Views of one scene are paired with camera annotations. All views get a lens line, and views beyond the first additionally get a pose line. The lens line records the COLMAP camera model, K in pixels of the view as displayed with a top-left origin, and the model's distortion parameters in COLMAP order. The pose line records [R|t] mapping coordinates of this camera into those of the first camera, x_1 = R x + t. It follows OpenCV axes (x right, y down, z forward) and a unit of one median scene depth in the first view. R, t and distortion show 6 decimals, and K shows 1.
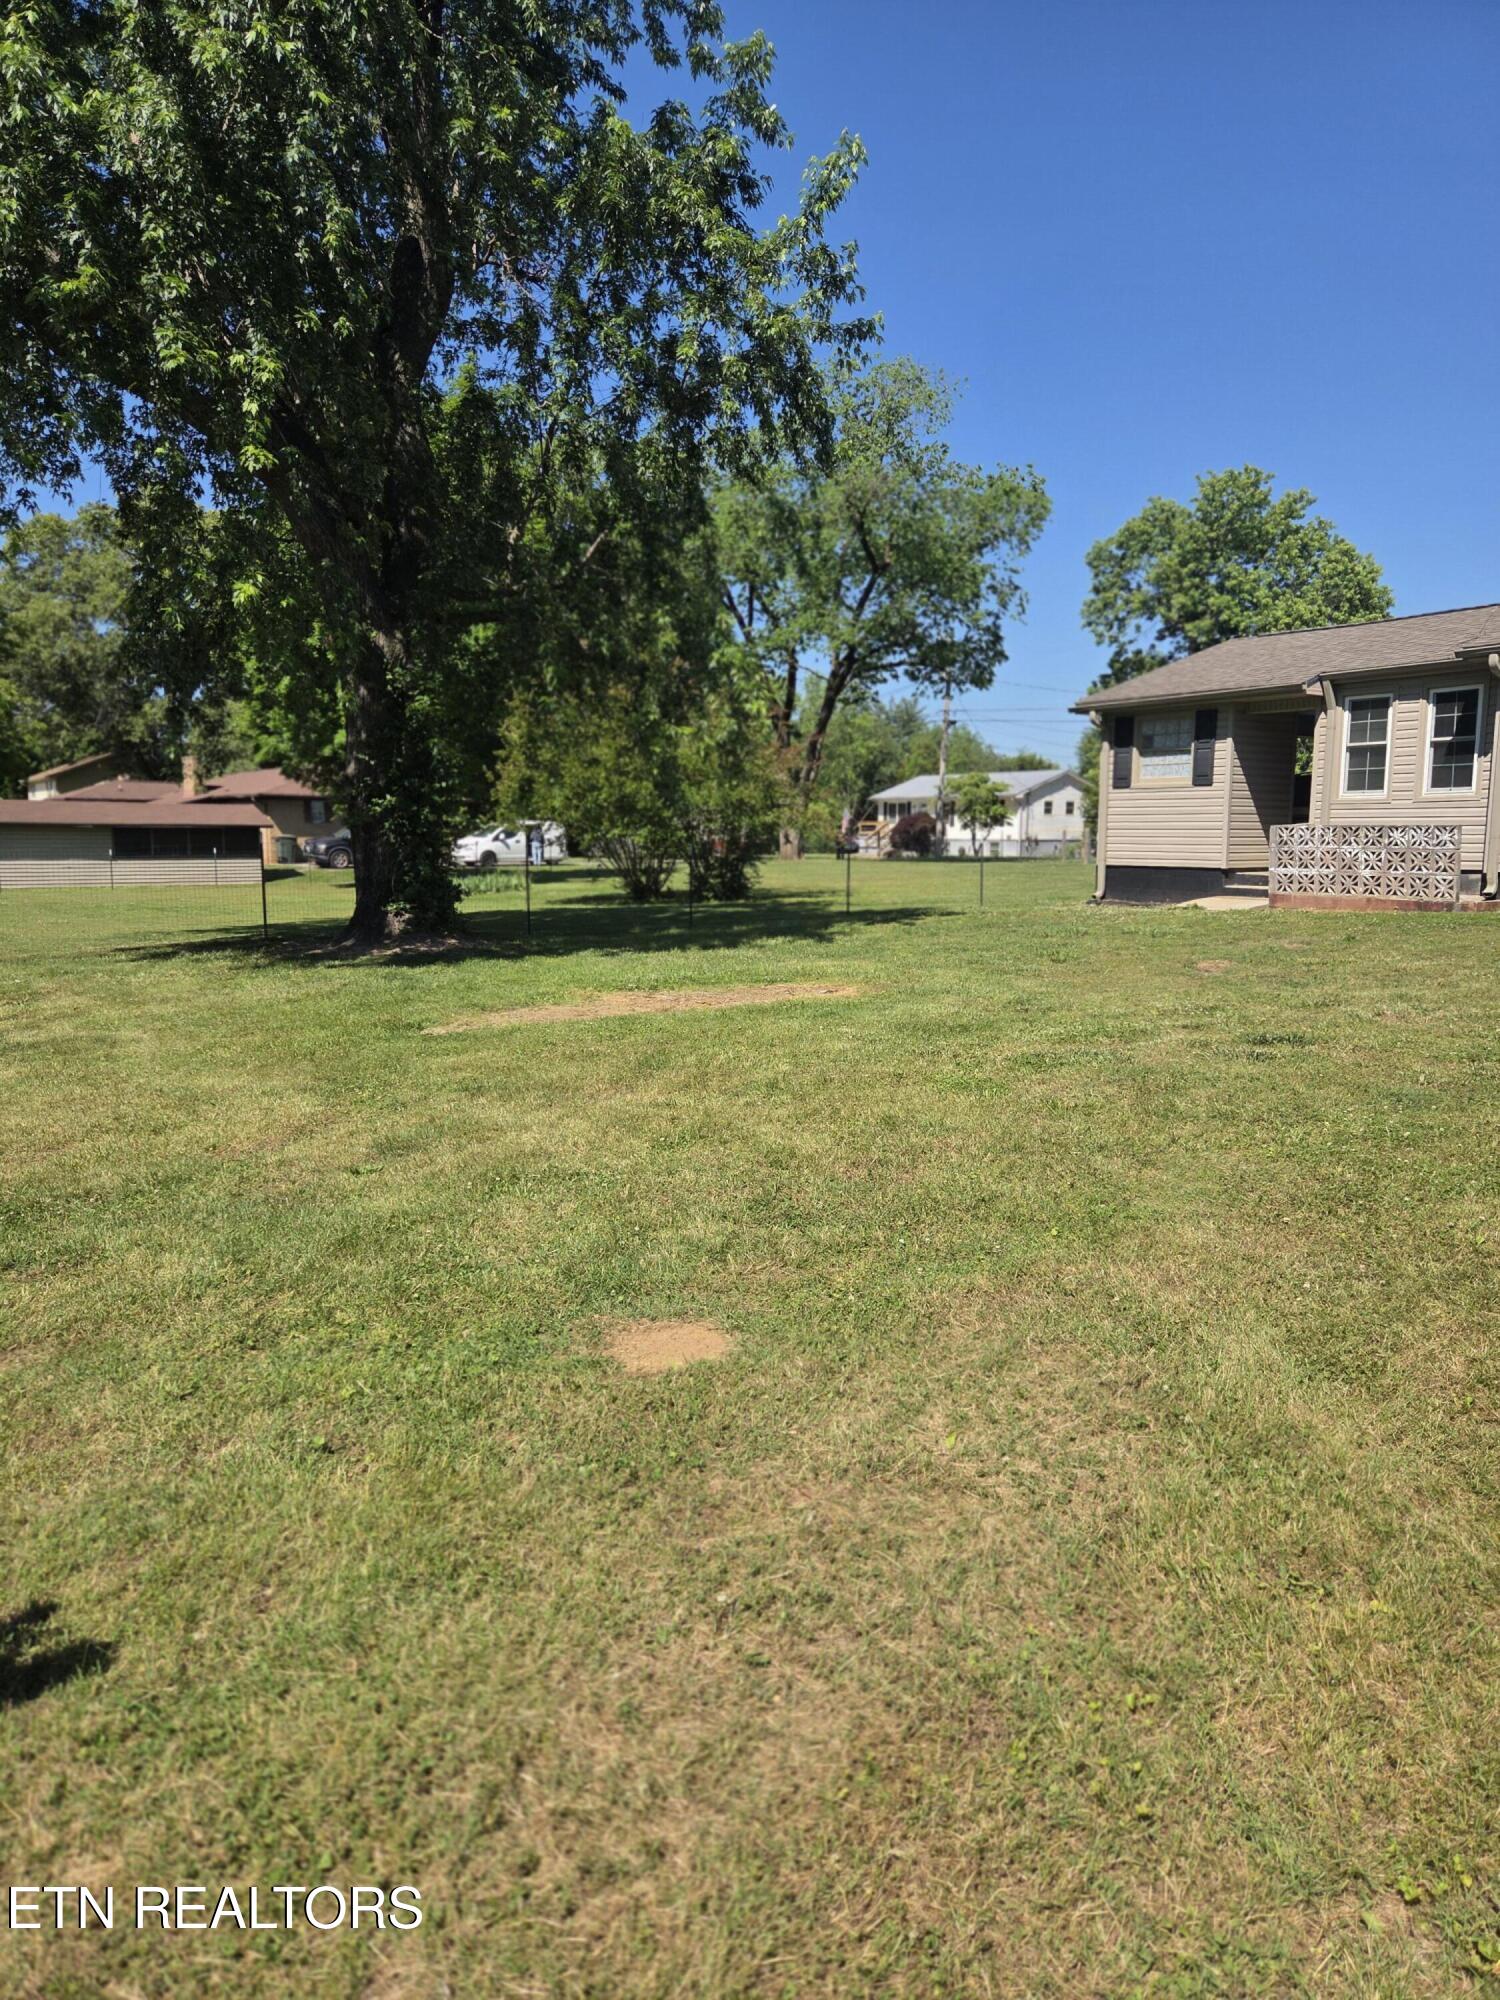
lens RADIAL K [[1344.5, 0, 749.3], [0, 1344.5, 999.5], [0, 0, 1]] dist [0.046020, -0.008419]
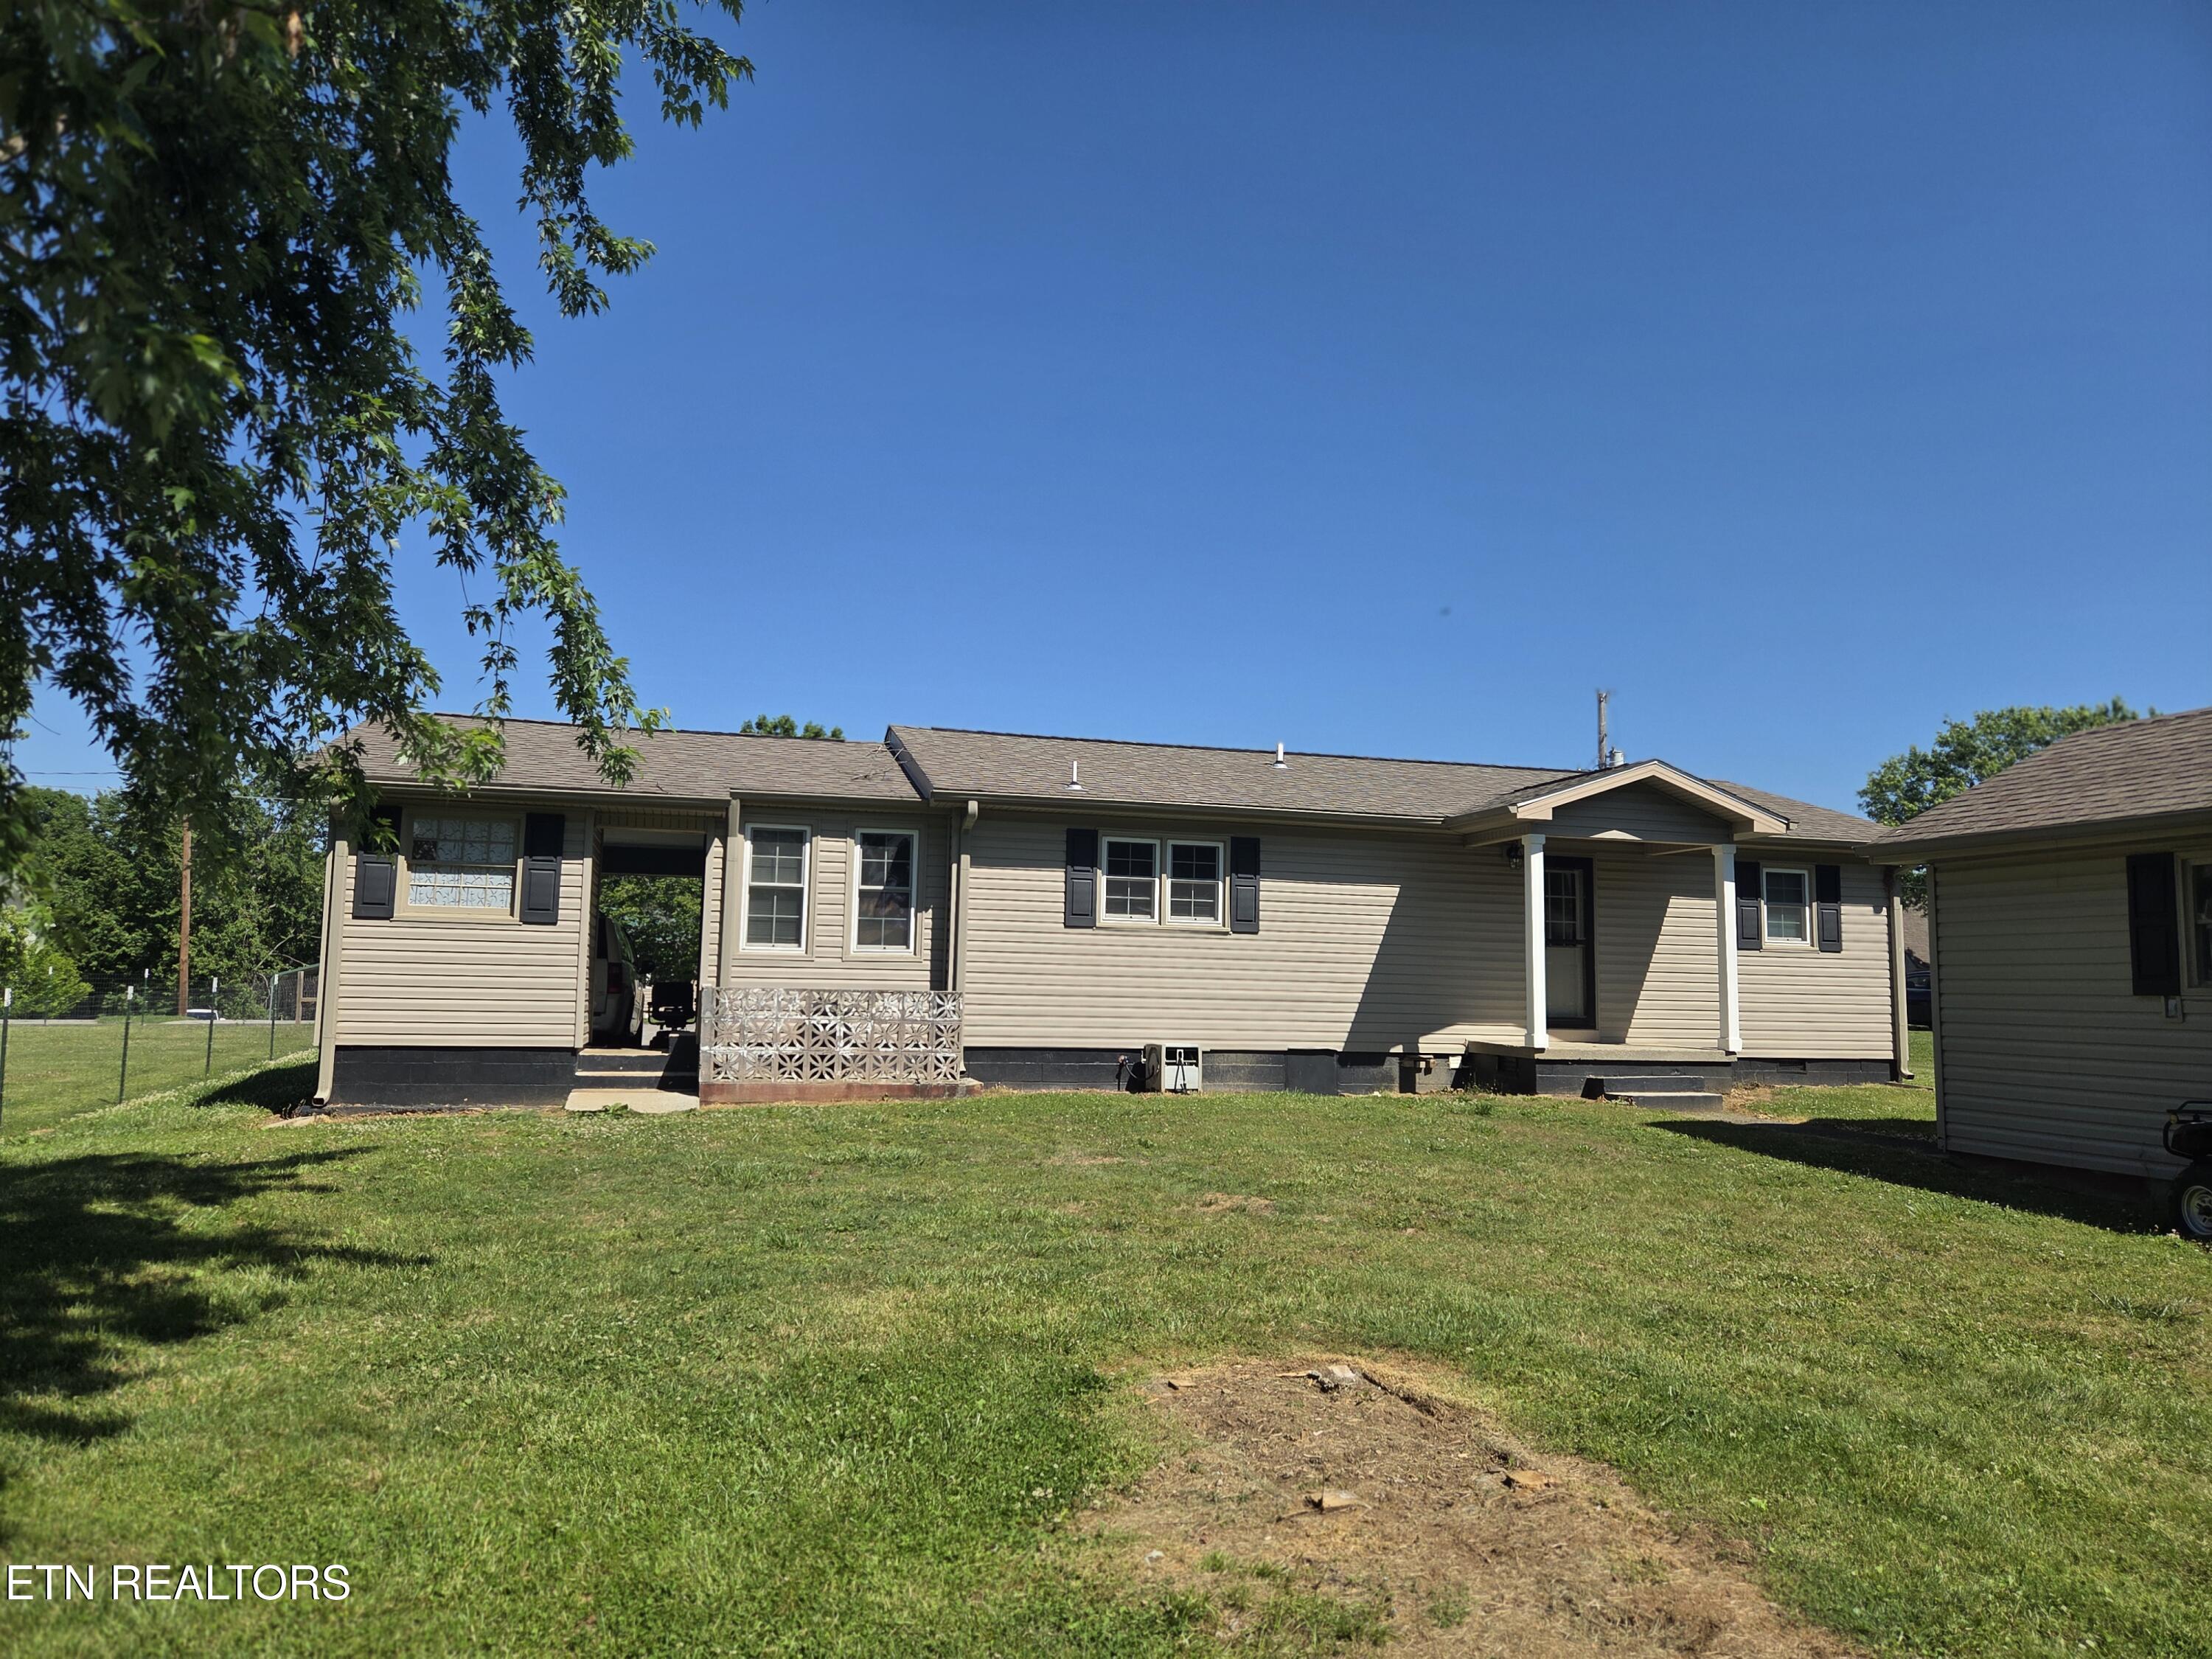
lens RADIAL K [[1487.1, 0, 1104.6], [0, 1487.1, 832.5], [0, 0, 1]] dist [0.046020, -0.008419]
pose [[0.356720, 0.102487, 0.928573, -0.284669], [0.096551, 0.984597, -0.145762, -0.074475], [-0.929209, 0.141650, 0.341330, 0.529746]]
